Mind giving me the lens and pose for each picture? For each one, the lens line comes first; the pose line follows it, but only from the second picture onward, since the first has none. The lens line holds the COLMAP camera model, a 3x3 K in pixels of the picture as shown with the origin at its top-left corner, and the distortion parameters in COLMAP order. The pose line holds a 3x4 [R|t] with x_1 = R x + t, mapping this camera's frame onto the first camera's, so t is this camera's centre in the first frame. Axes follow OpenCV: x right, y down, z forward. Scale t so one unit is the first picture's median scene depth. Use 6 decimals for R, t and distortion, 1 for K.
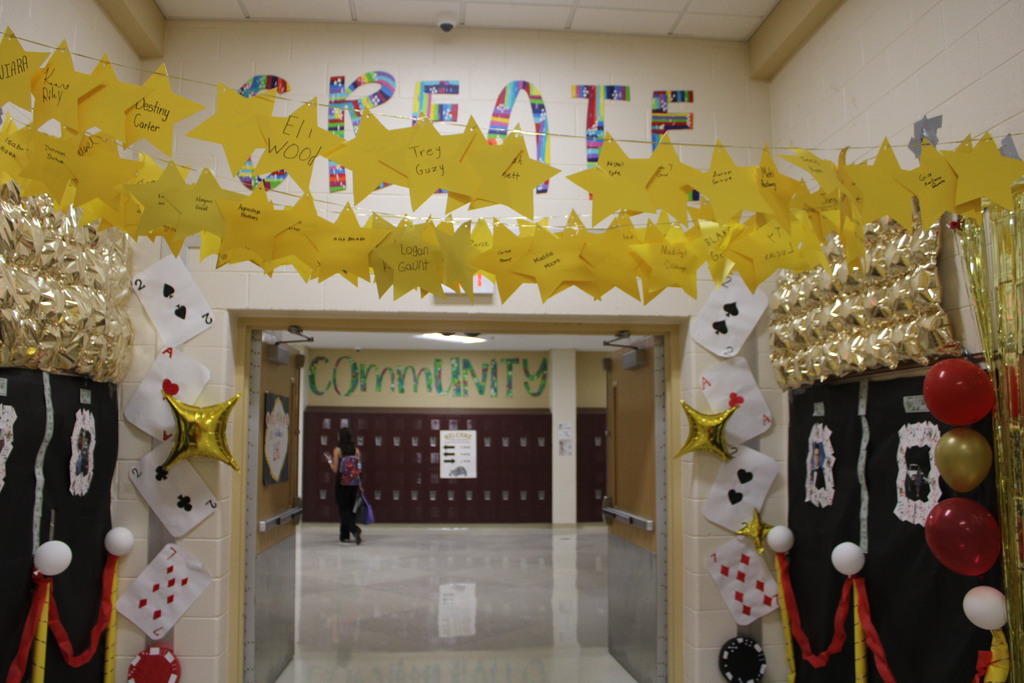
lens RADIAL K [[898.6, 0, 512.5], [0, 898.6, 366.0], [0, 0, 1]] dist [-0.085429, 0.168518]
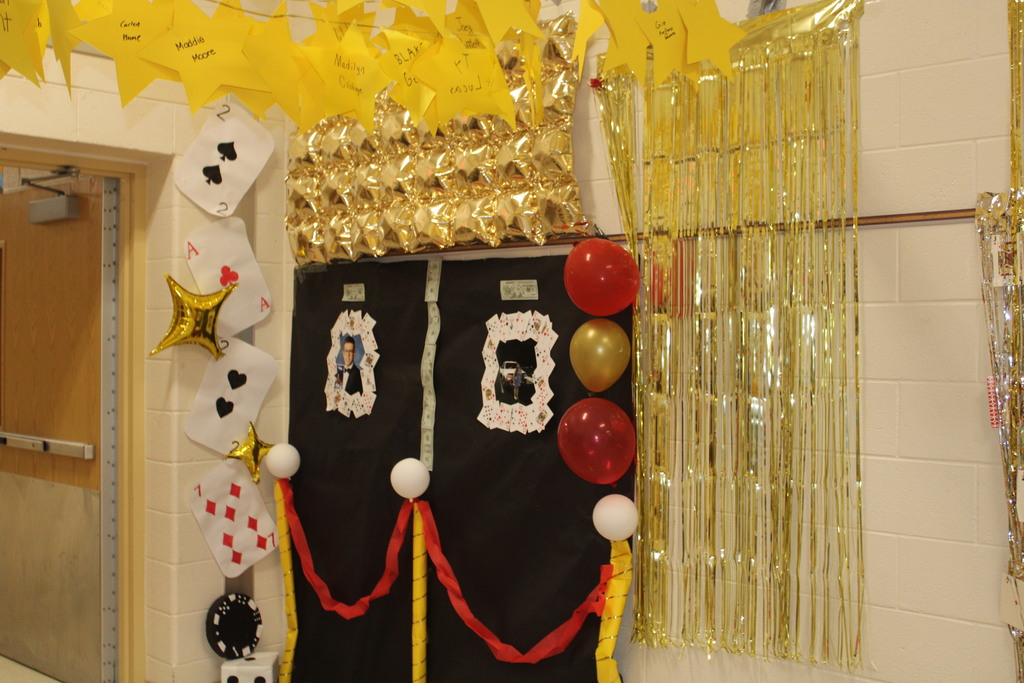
lens RADIAL K [[1207.2, 0, 512.0], [0, 1207.2, 341.5], [0, 0, 1]] dist [-0.017997, 0.012414]
pose [[0.773456, 0.012692, 0.633723, -0.207659], [-0.066109, 0.995962, 0.060738, 0.016960], [-0.630394, -0.088873, 0.771171, 0.090595]]
